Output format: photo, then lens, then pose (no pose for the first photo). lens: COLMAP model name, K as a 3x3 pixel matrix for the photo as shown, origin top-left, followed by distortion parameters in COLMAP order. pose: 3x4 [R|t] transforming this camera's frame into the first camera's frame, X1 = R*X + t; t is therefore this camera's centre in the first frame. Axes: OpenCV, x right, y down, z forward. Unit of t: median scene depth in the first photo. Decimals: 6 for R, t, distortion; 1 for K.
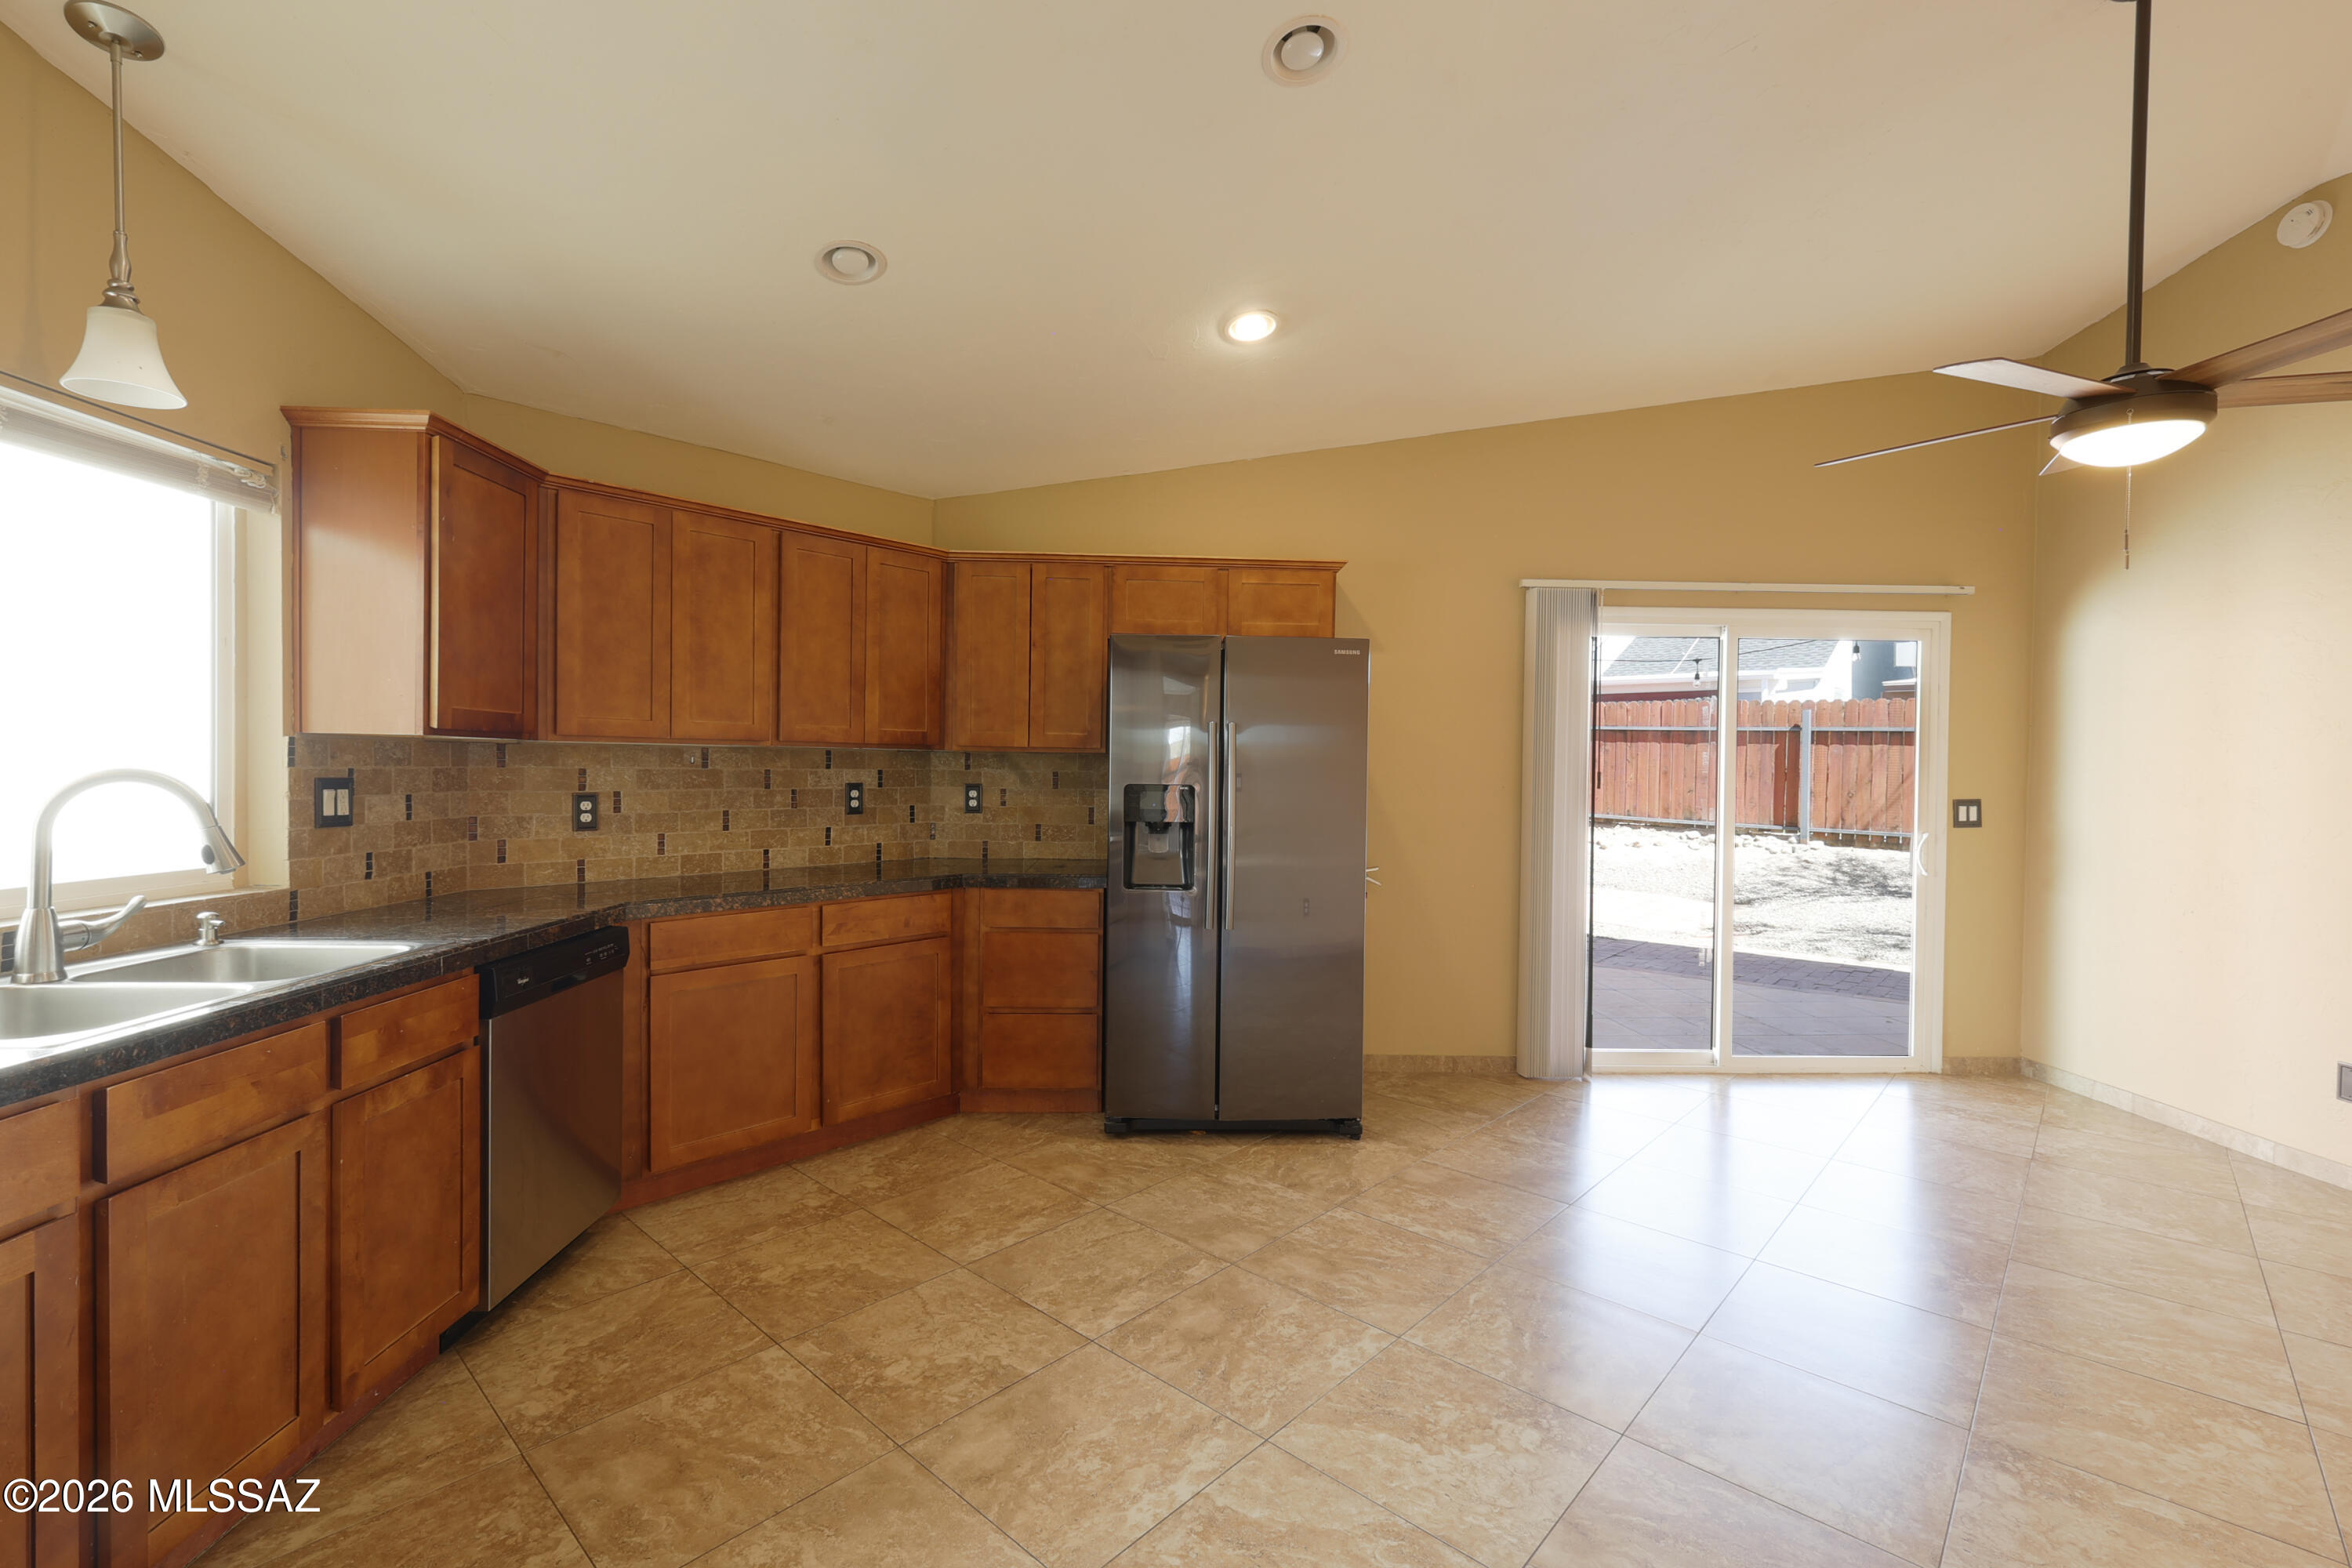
lens RADIAL K [[1016.3, 0, 1176.0], [0, 1016.3, 784.0], [0, 0, 1]] dist [-0.000567, -0.000253]
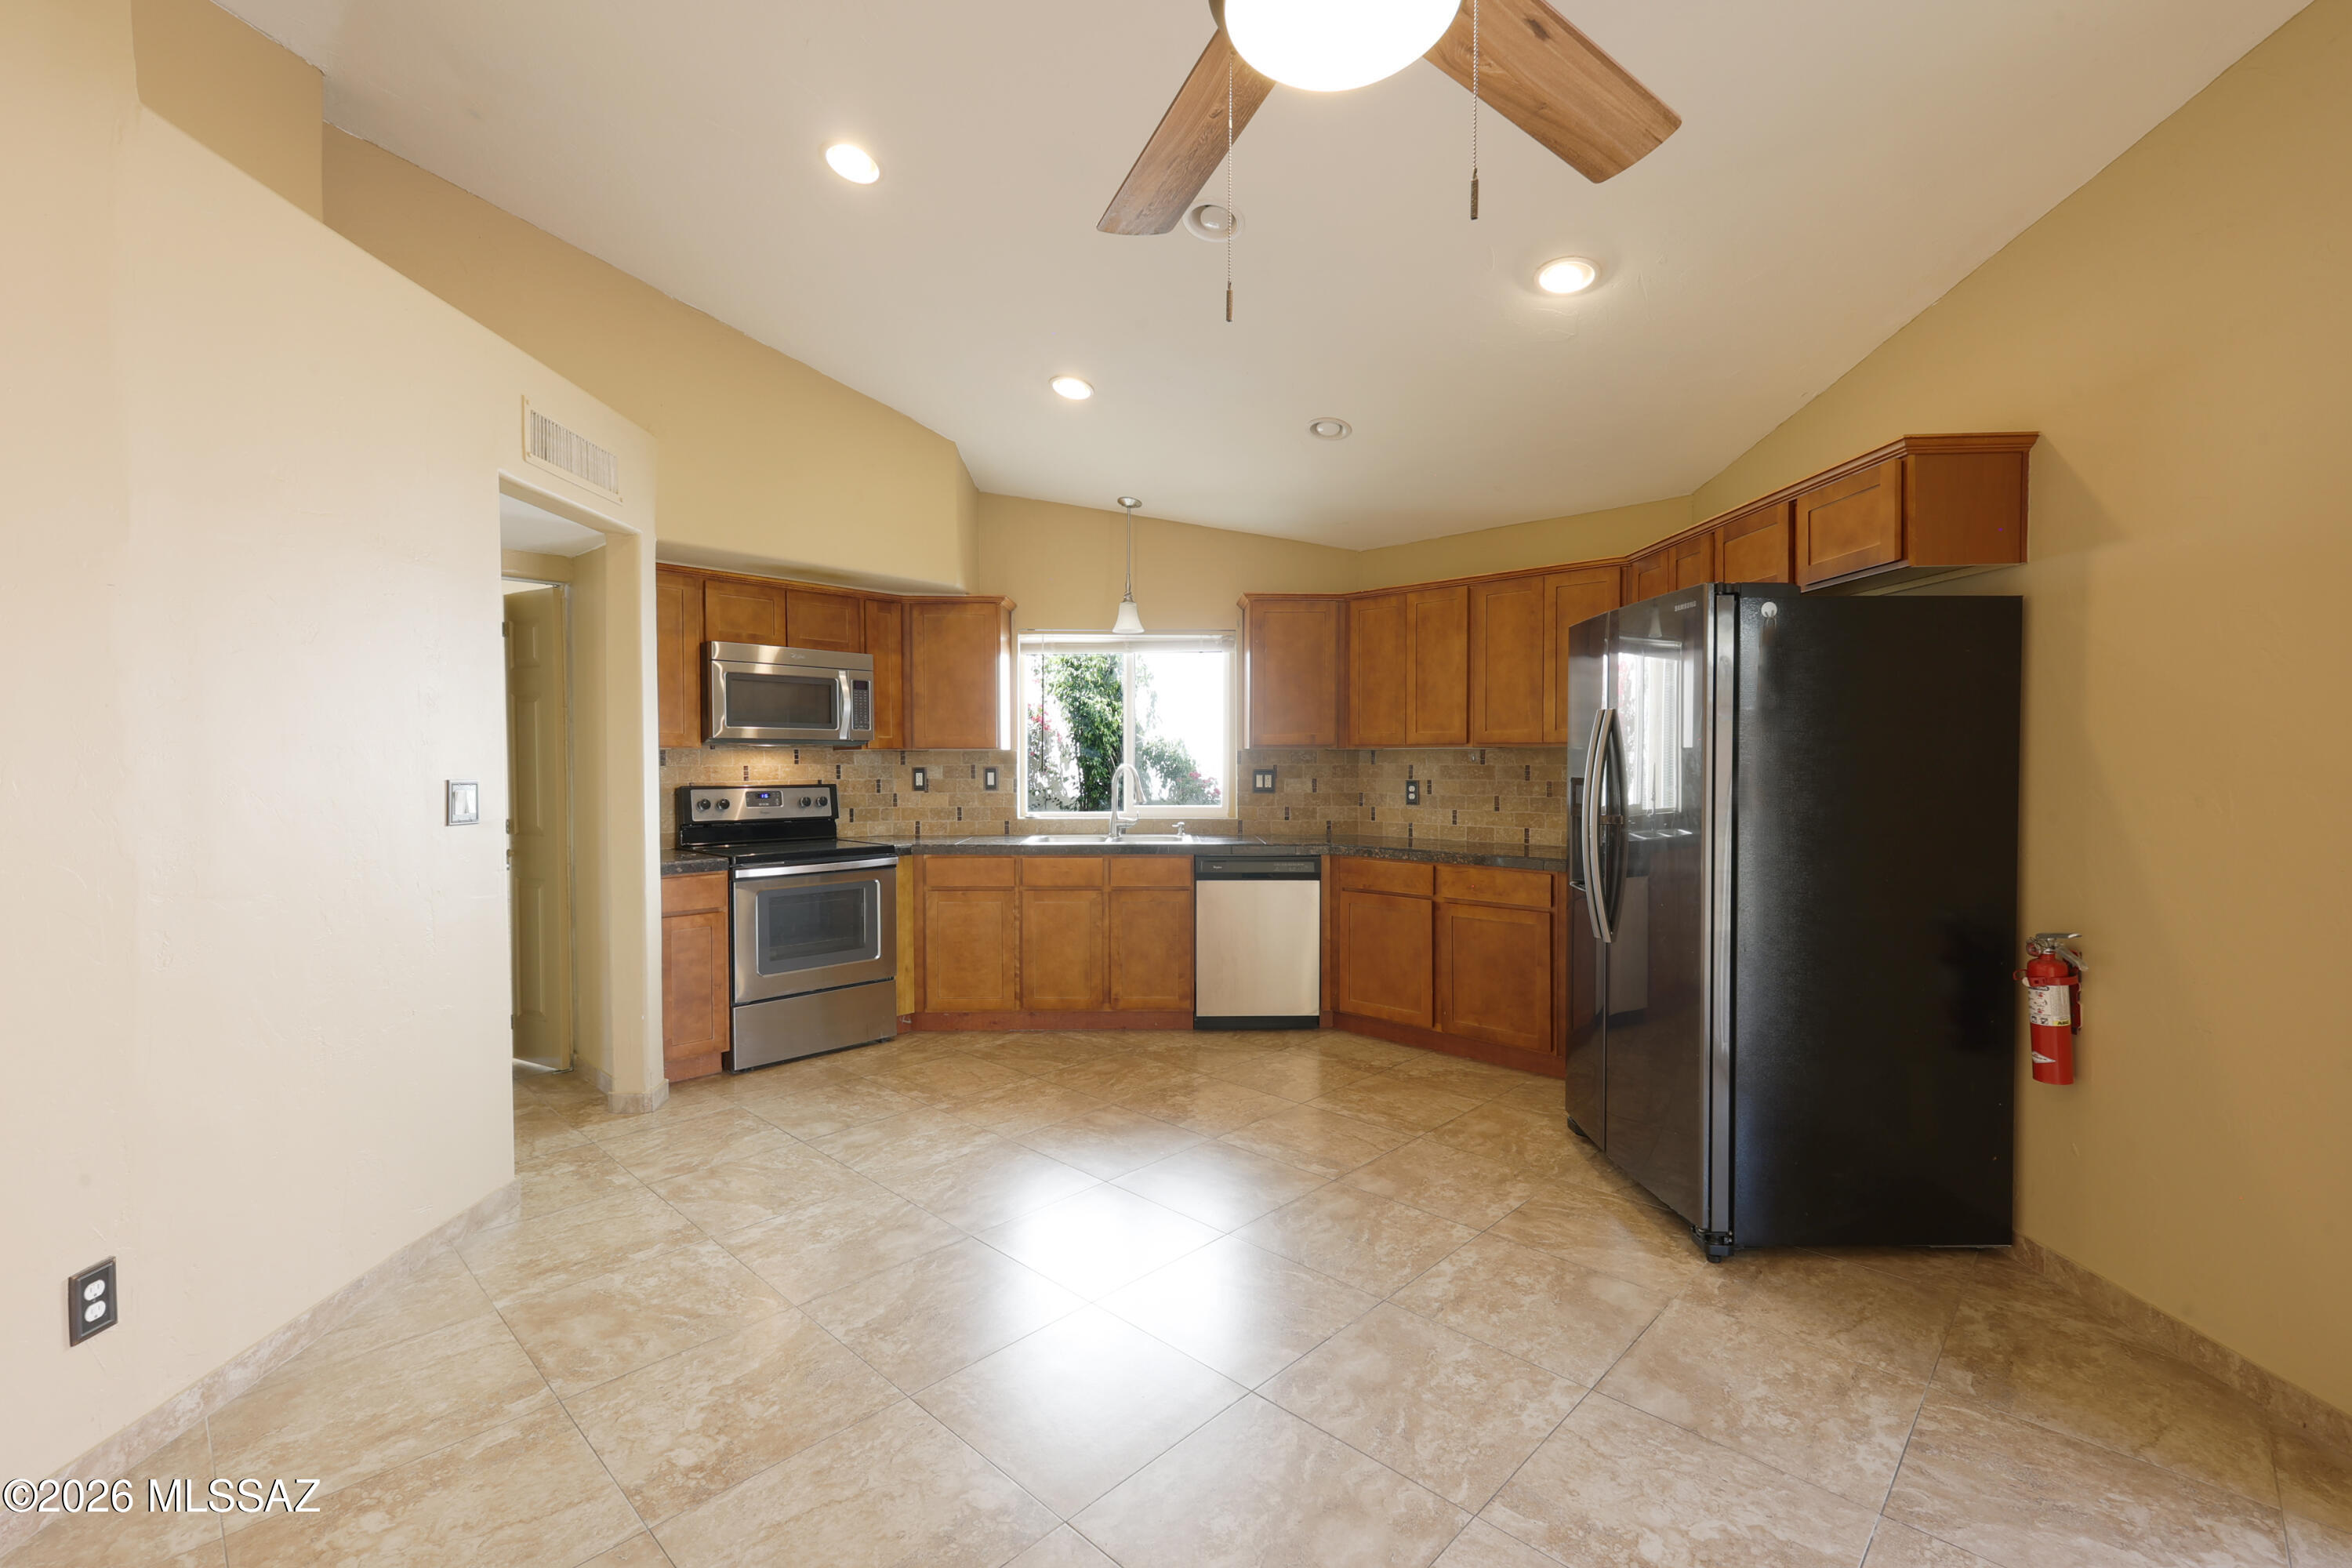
lens RADIAL K [[1016.3, 0, 1176.0], [0, 1016.3, 784.0], [0, 0, 1]] dist [-0.000567, -0.000253]
pose [[-0.013981, 0.016331, -0.999769, 1.025454], [-0.015173, 0.999748, 0.016543, -0.006471], [0.999787, 0.015401, -0.013730, 0.682397]]
